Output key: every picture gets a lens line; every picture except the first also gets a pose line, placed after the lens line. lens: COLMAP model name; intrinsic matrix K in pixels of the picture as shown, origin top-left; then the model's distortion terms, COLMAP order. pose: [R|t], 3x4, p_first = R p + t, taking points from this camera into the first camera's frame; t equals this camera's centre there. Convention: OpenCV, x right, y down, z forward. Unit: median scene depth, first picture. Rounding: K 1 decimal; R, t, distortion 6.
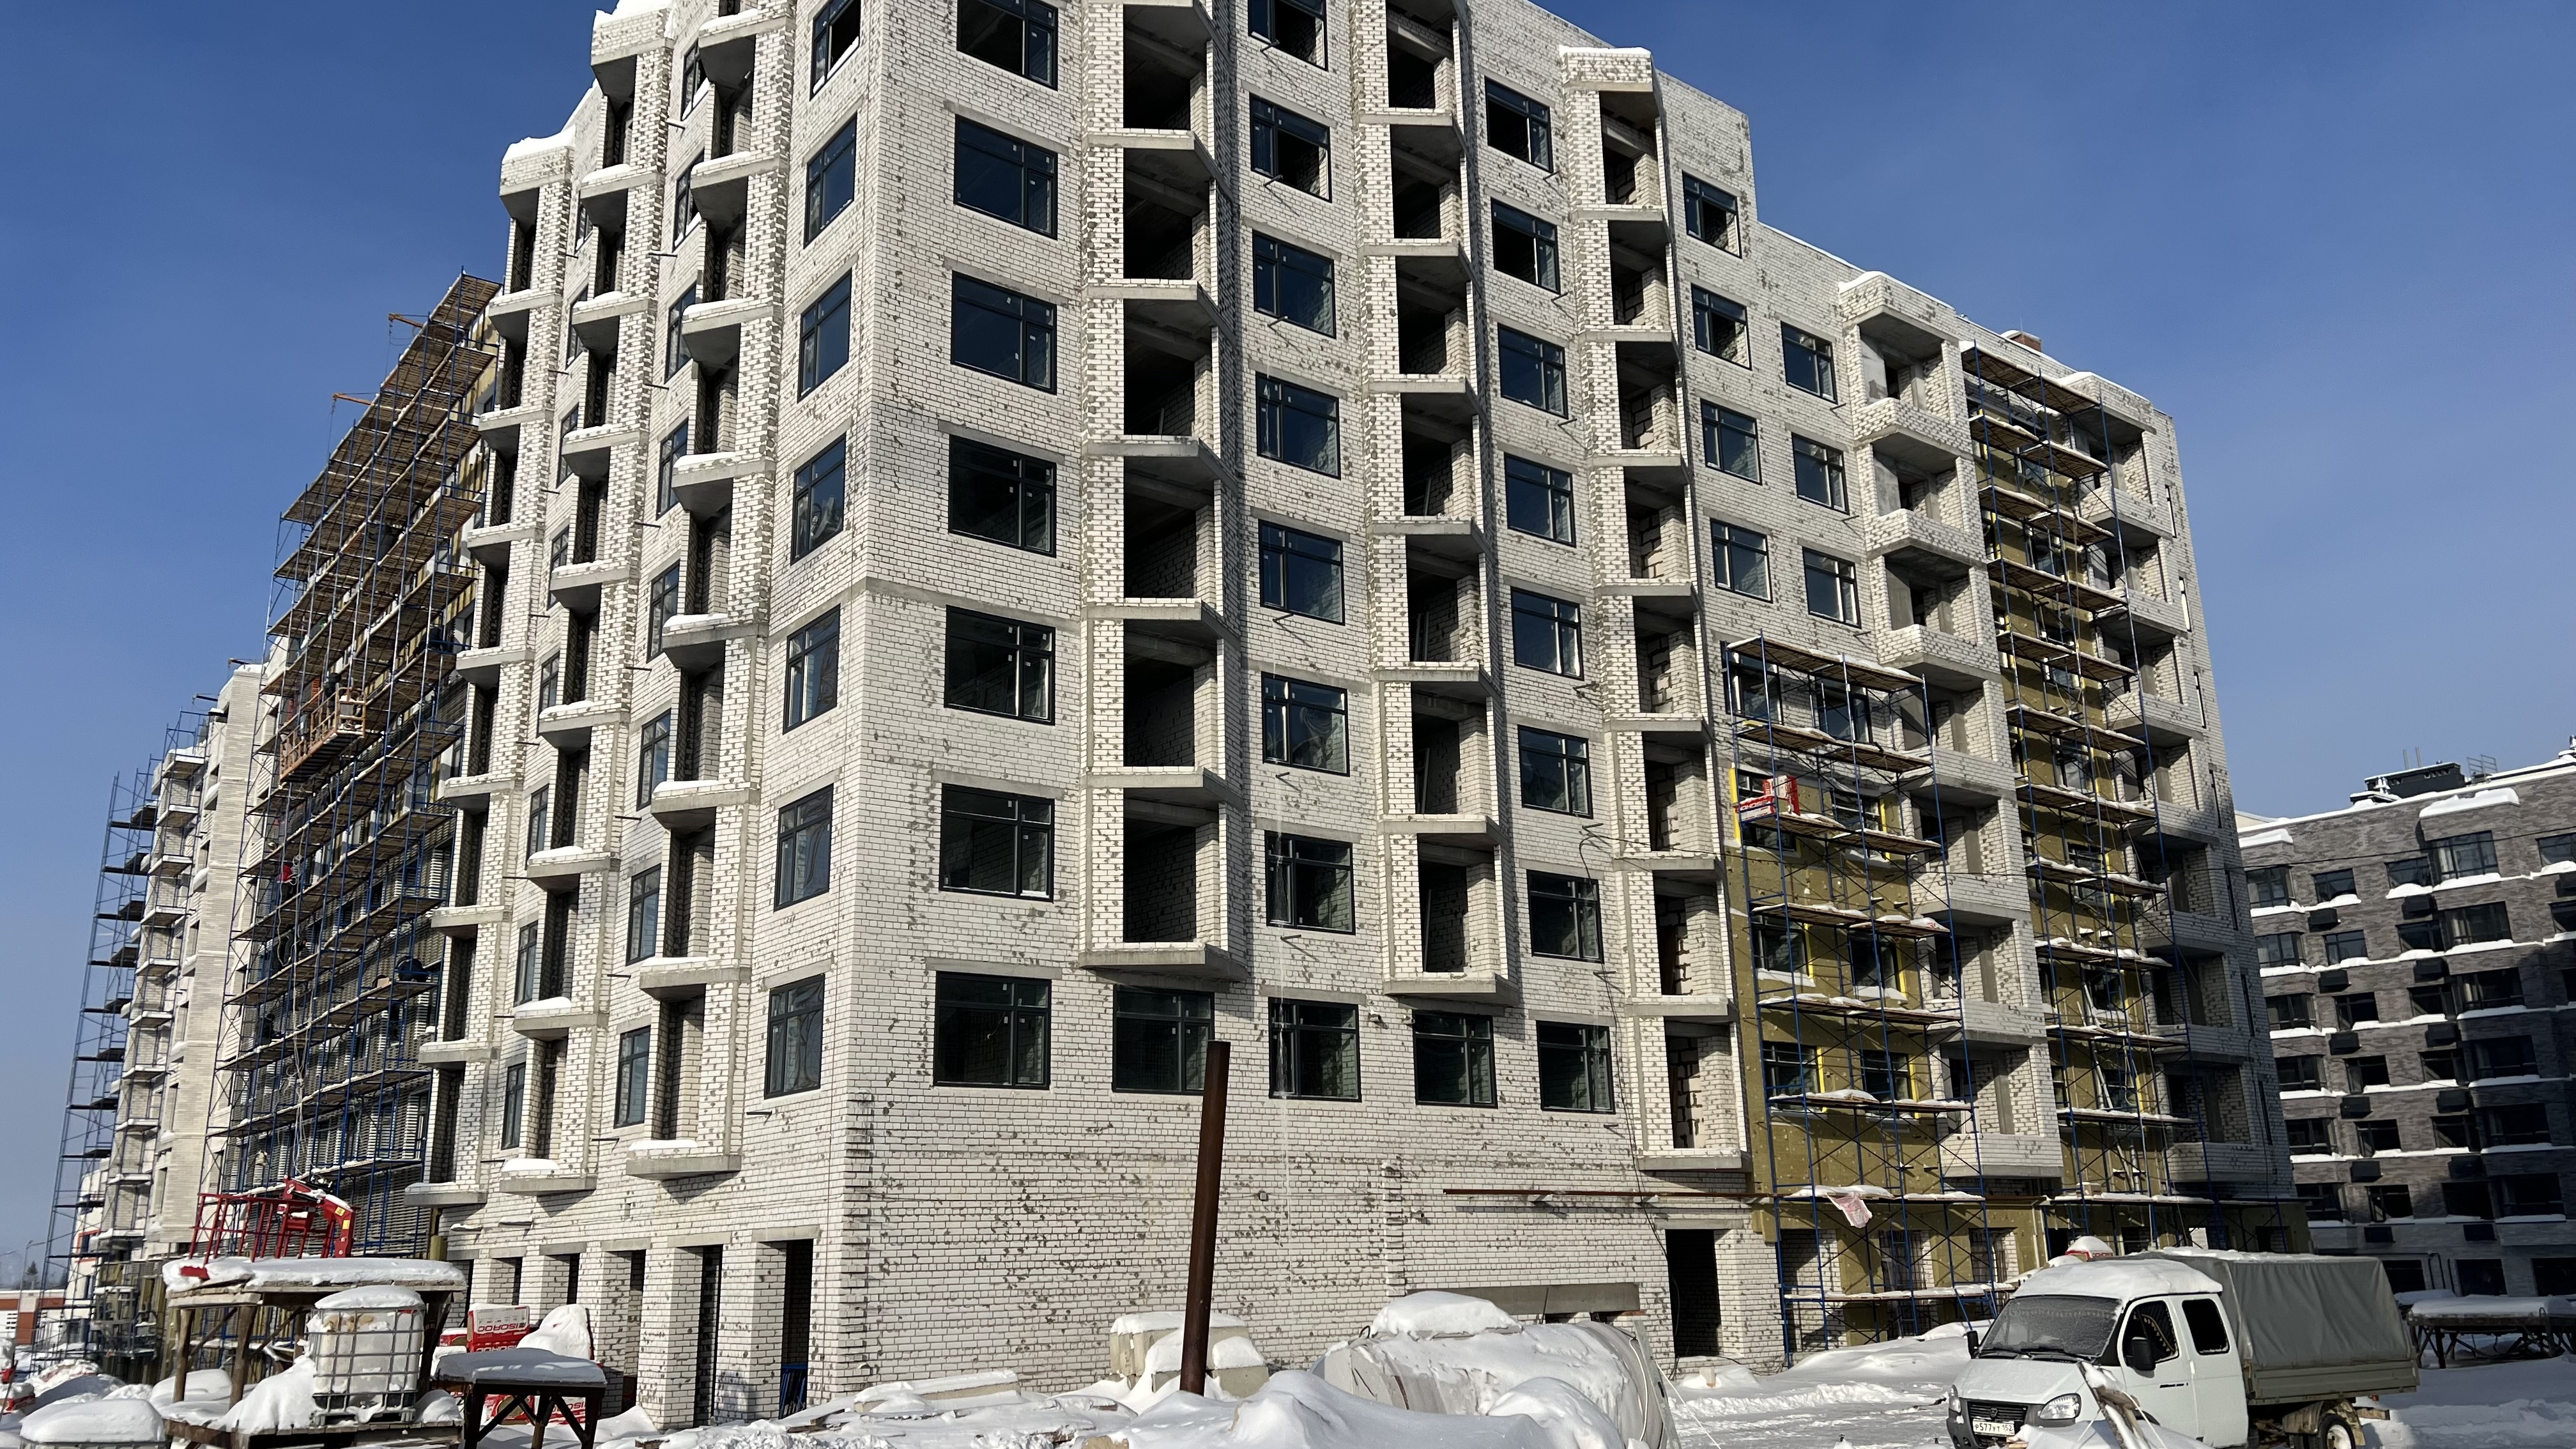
lens RADIAL K [[1904.9, 0, 1286.9], [0, 1904.9, 742.2], [0, 0, 1]] dist [0.084279, -0.108163]
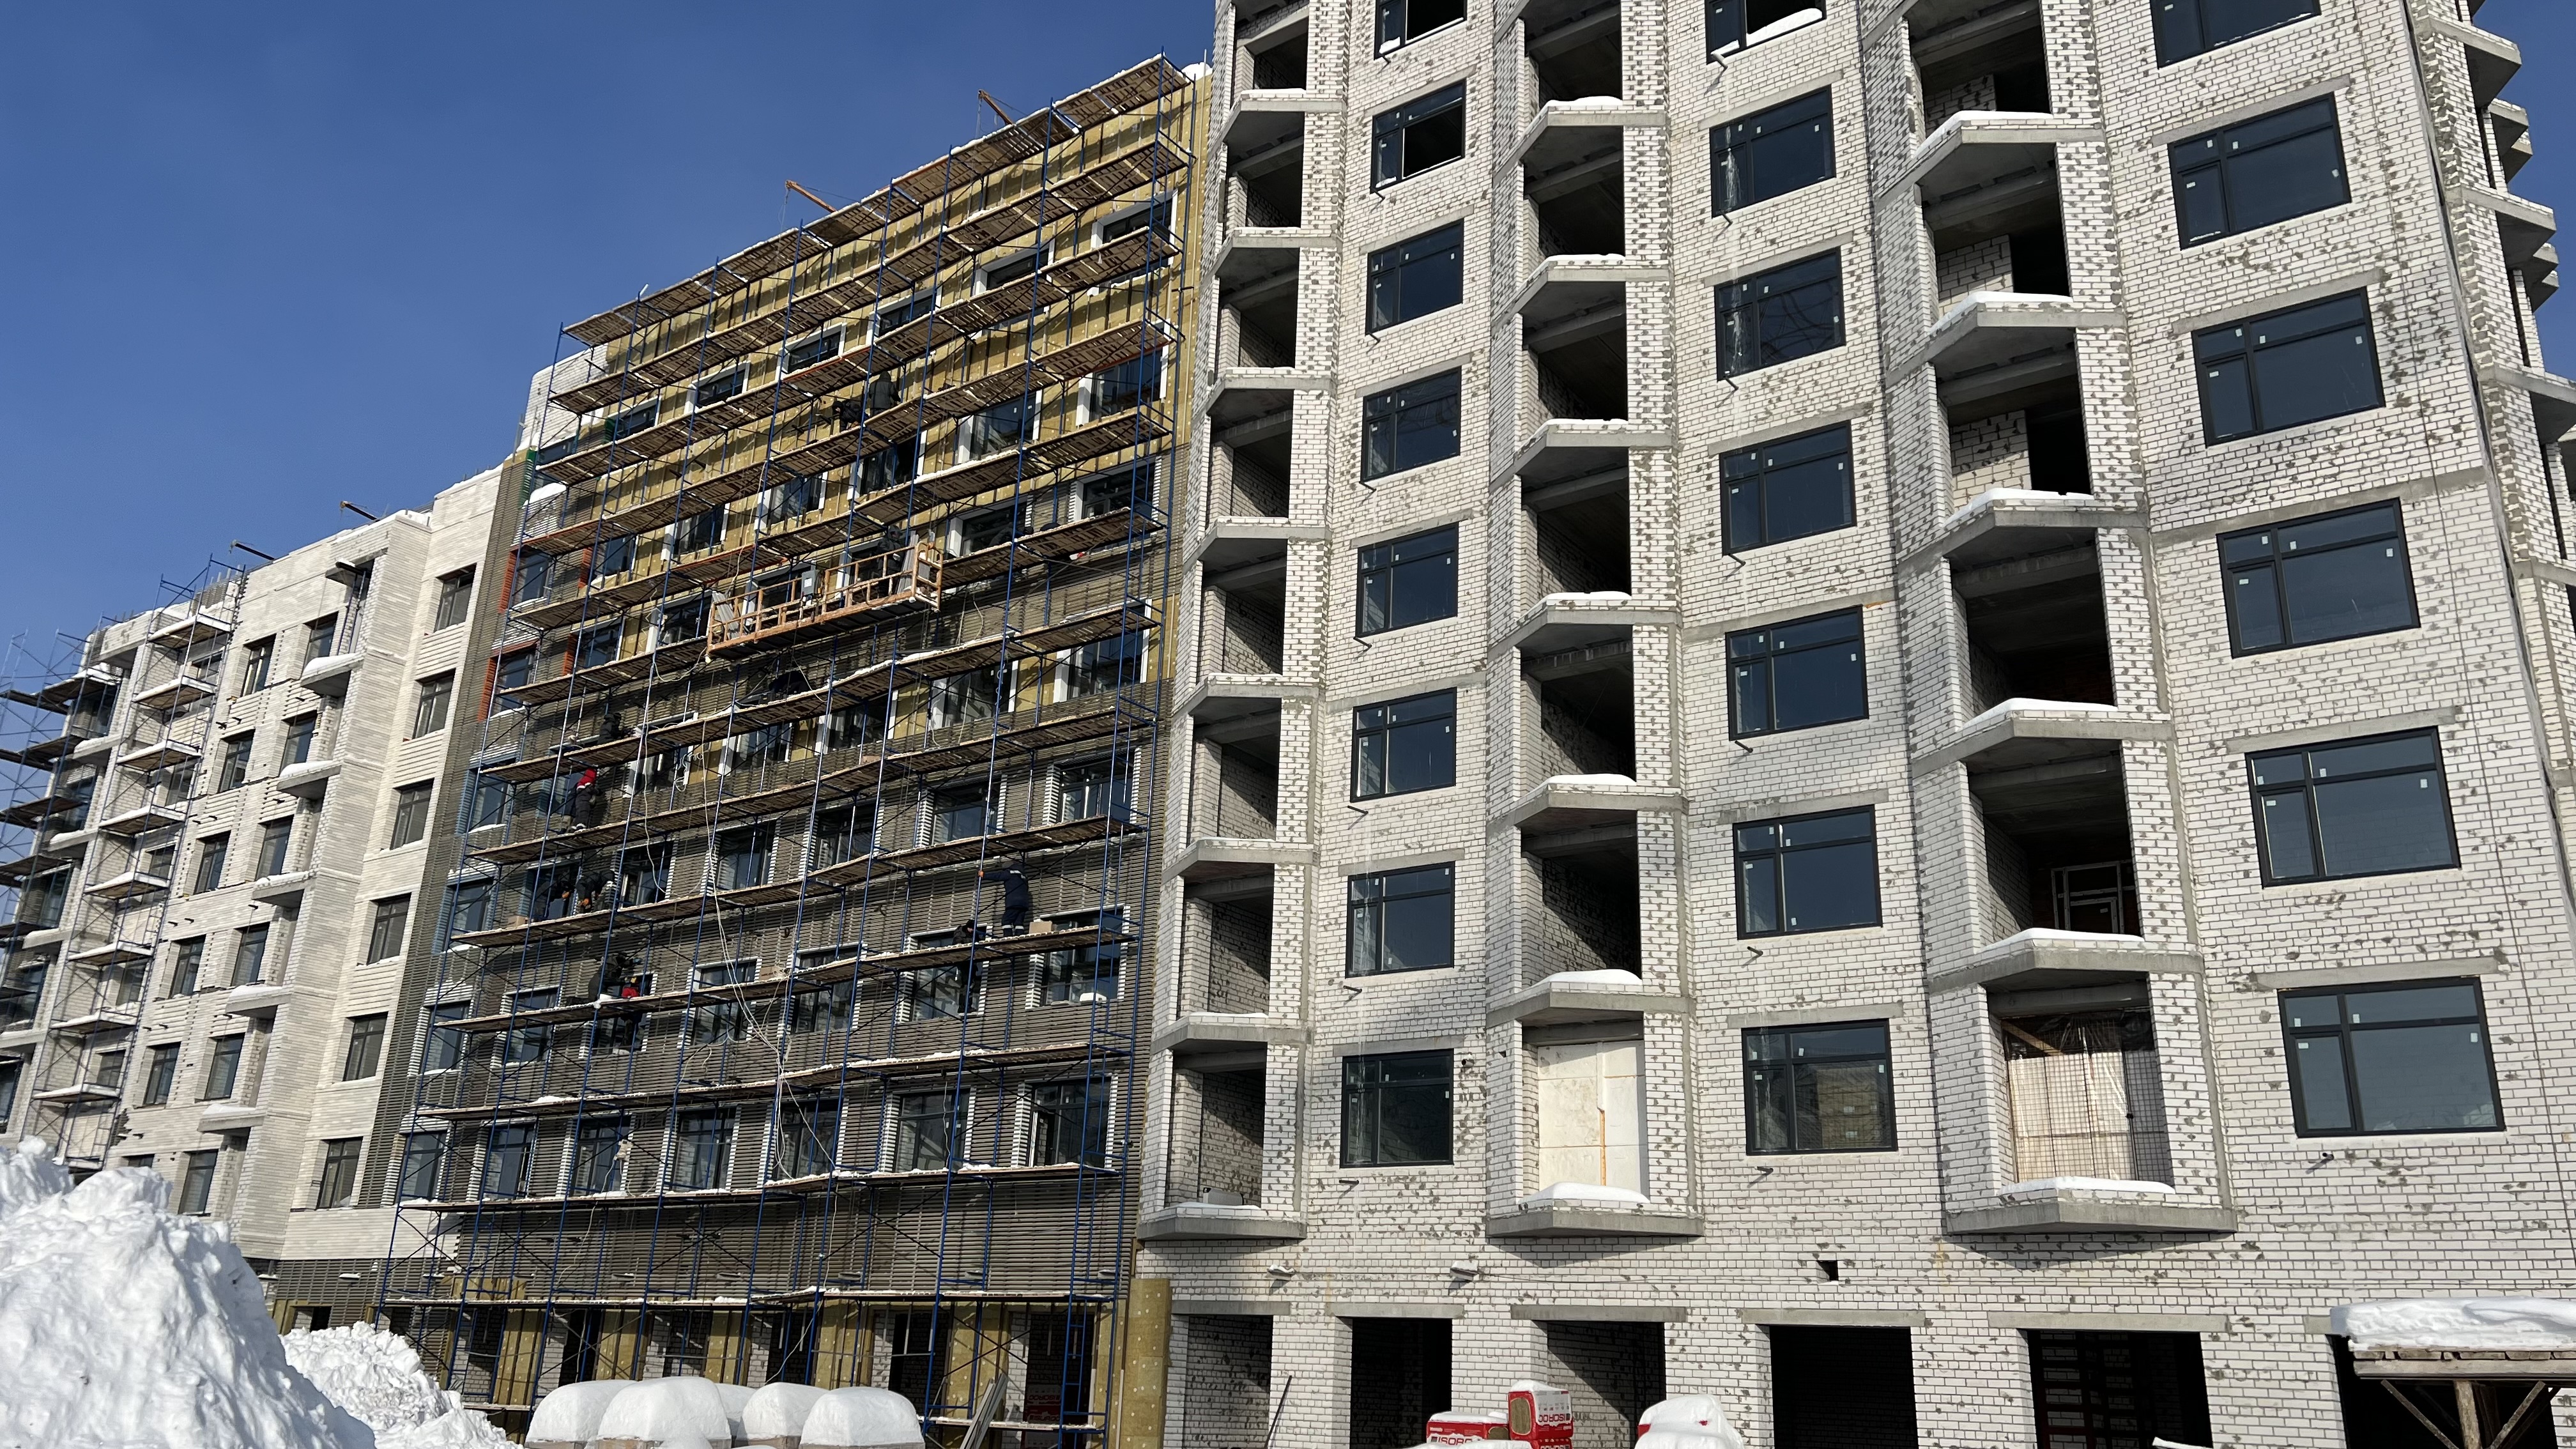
lens RADIAL K [[1904.9, 0, 1286.9], [0, 1904.9, 742.2], [0, 0, 1]] dist [0.084279, -0.108163]
pose [[0.957819, 0.149763, 0.245264, -0.679357], [-0.134235, 0.987800, -0.078948, 0.117716], [-0.254095, 0.042695, 0.966236, 0.301350]]
